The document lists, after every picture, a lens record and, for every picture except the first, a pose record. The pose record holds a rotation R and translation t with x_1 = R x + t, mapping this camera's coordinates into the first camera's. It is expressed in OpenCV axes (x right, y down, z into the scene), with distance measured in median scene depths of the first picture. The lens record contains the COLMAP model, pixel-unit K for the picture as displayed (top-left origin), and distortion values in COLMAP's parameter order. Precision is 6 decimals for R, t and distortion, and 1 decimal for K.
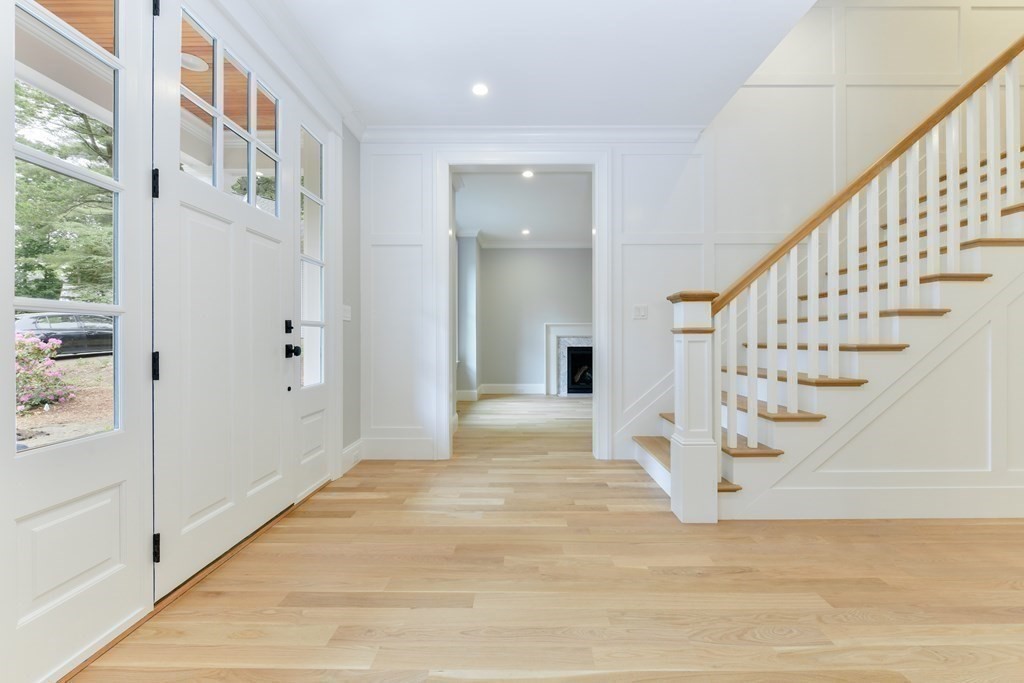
lens RADIAL K [[414.0, 0, 519.3], [0, 414.0, 337.2], [0, 0, 1]] dist [-0.003471, -0.000867]
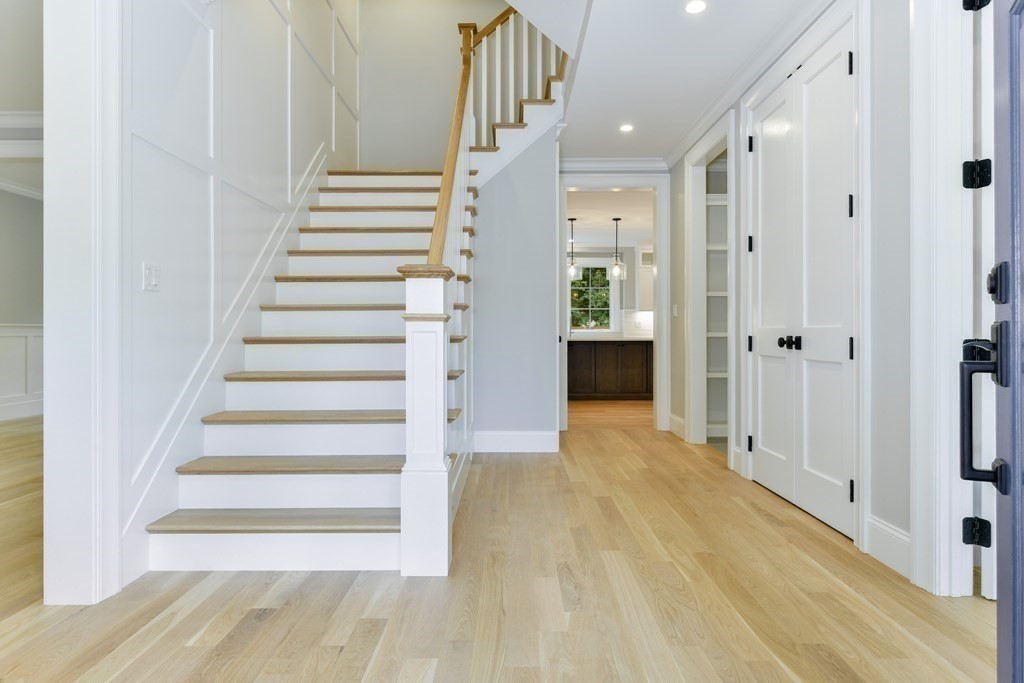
lens RADIAL K [[642.9, 0, 512.0], [0, 642.9, 341.5], [0, 0, 1]] dist [0.002248, -0.000617]
pose [[-0.002689, -0.007316, 0.999970, -0.838765], [0.000732, 0.999973, 0.007318, 0.047953], [-0.999996, 0.000752, -0.002684, 1.064050]]
